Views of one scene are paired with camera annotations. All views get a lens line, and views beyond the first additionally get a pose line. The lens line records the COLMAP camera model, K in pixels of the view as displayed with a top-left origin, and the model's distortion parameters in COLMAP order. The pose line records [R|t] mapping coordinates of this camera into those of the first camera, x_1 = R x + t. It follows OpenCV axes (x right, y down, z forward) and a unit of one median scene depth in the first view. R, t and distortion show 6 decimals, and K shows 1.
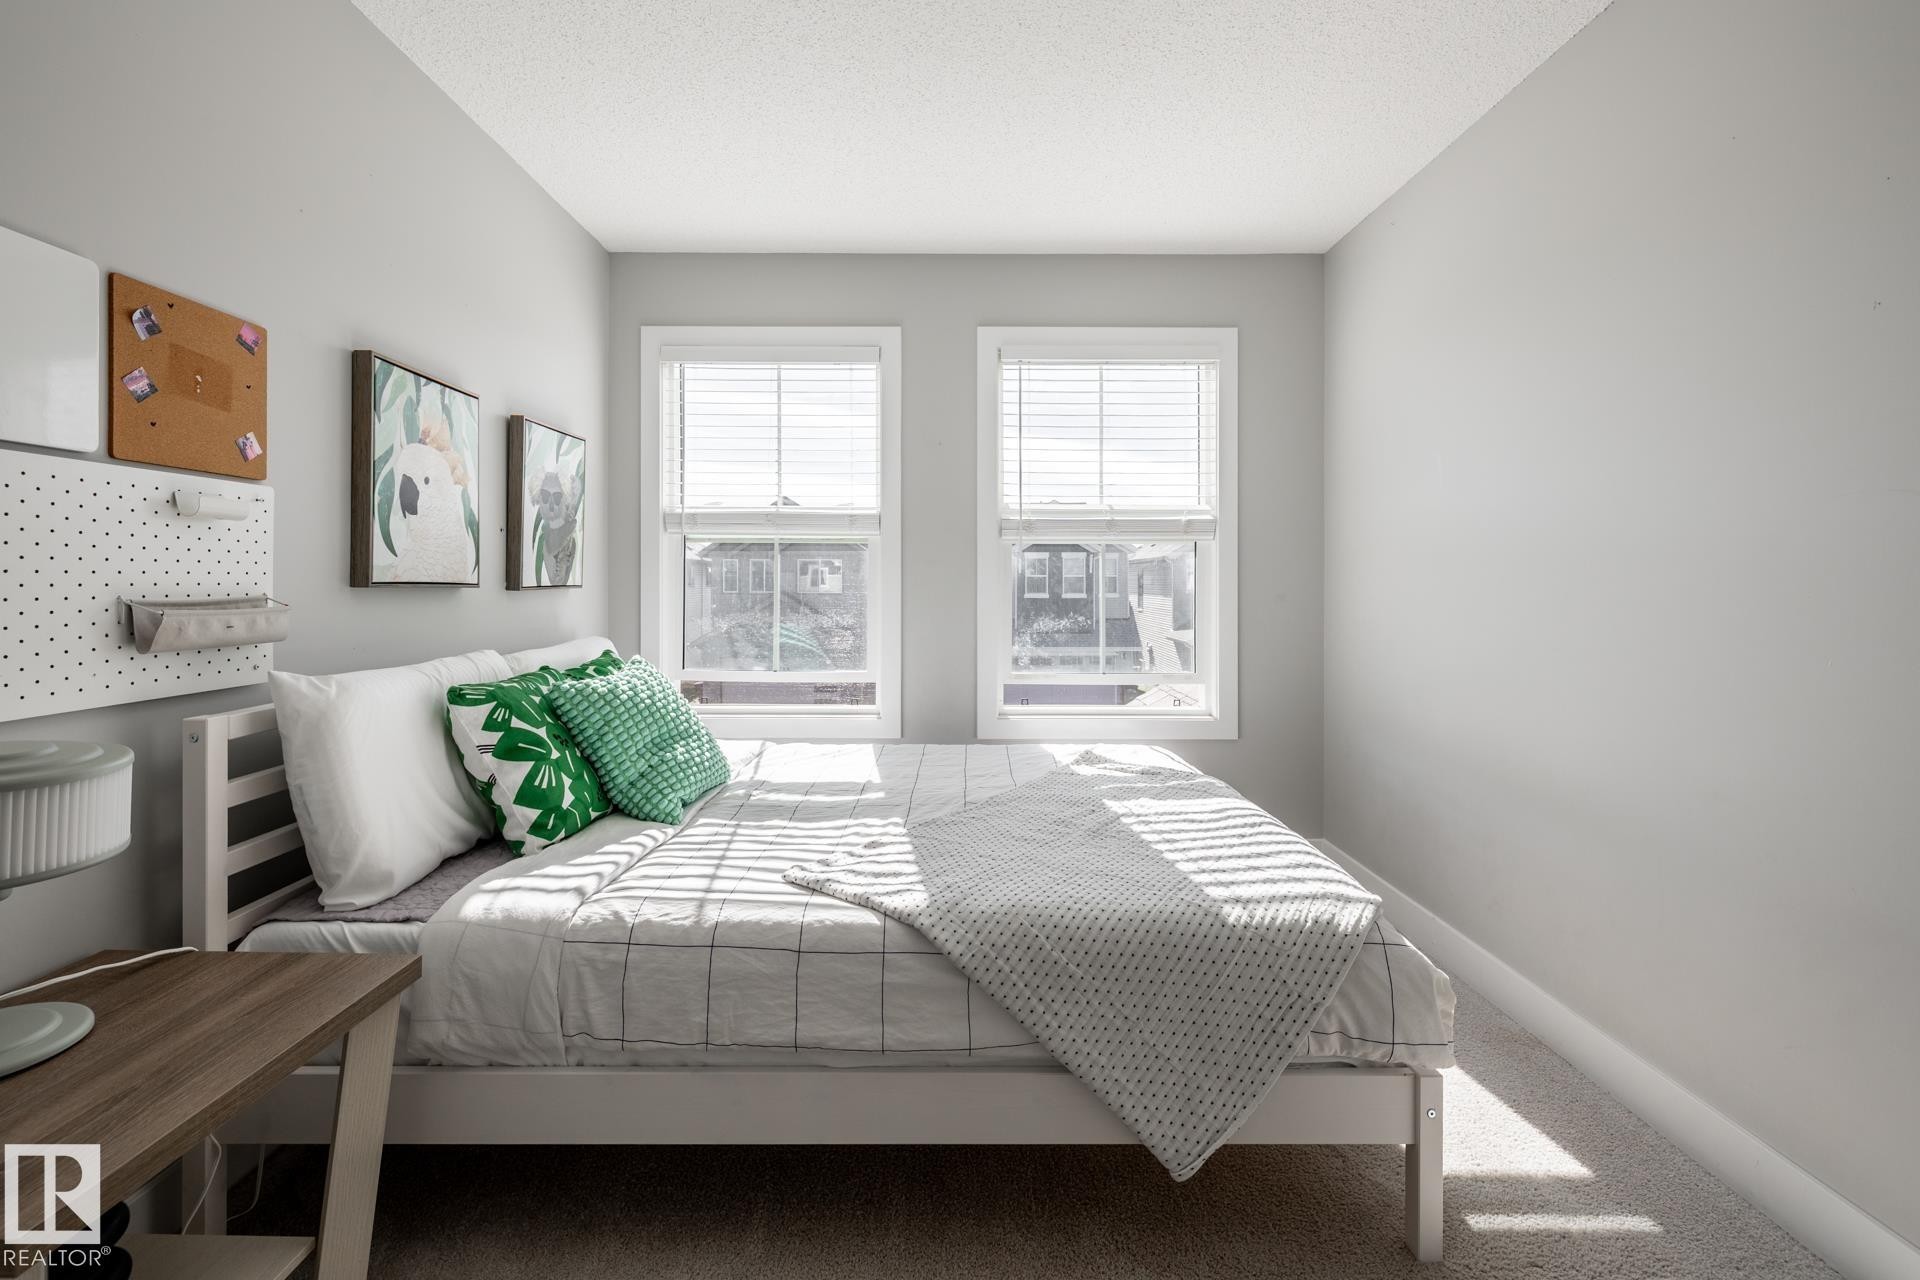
lens RADIAL K [[911.0, 0, 1155.4], [0, 911.0, 594.4], [0, 0, 1]] dist [-0.002325, 0.000108]
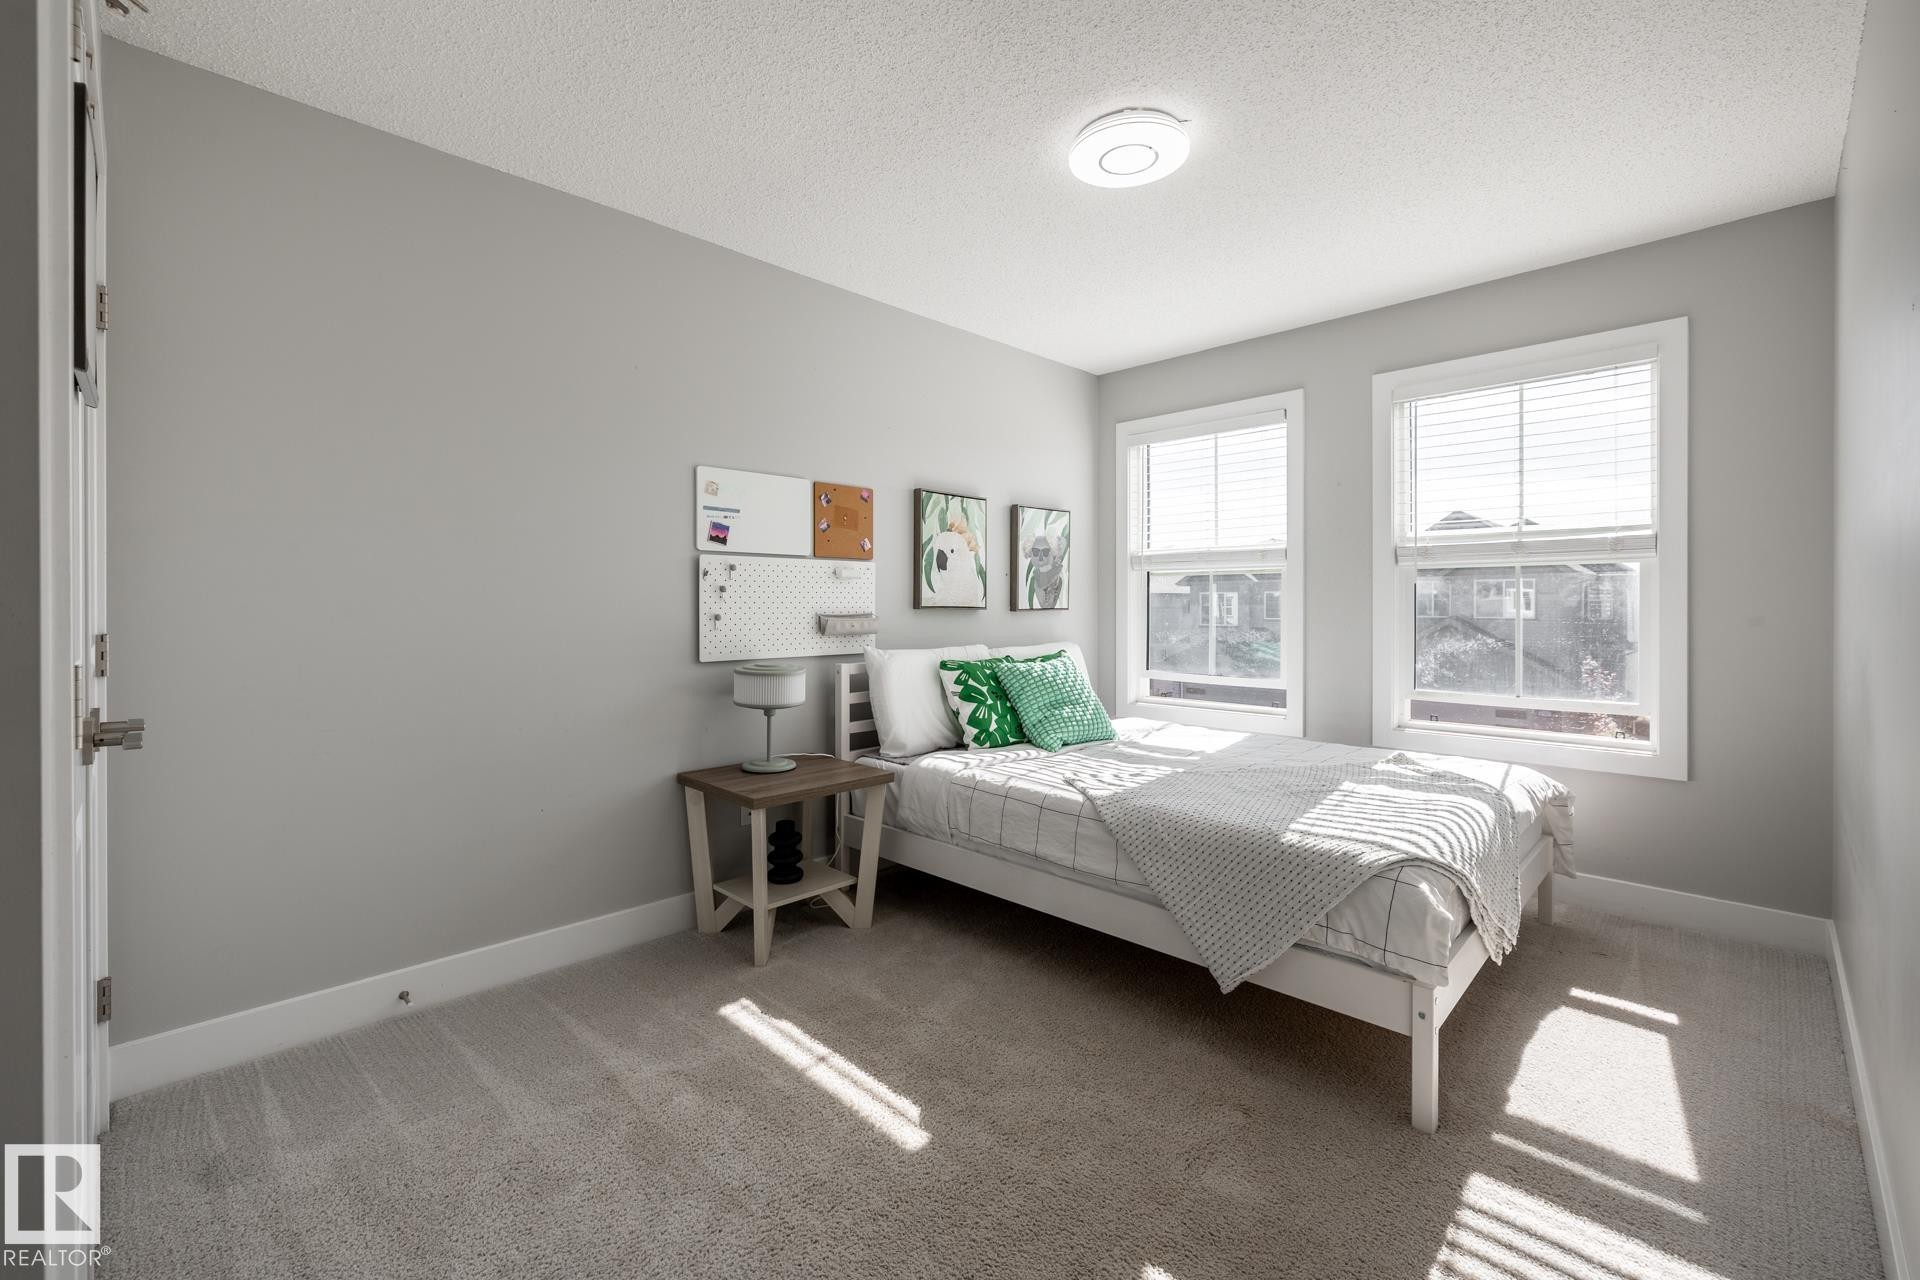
lens RADIAL K [[802.8, 0, 949.5], [0, 802.8, 630.2], [0, 0, 1]] dist [0.000991, -0.000691]
pose [[0.705721, 0.017763, -0.708267, 0.406323], [-0.005700, 0.999796, 0.019395, 0.003962], [0.708467, -0.009650, 0.705678, -0.176504]]
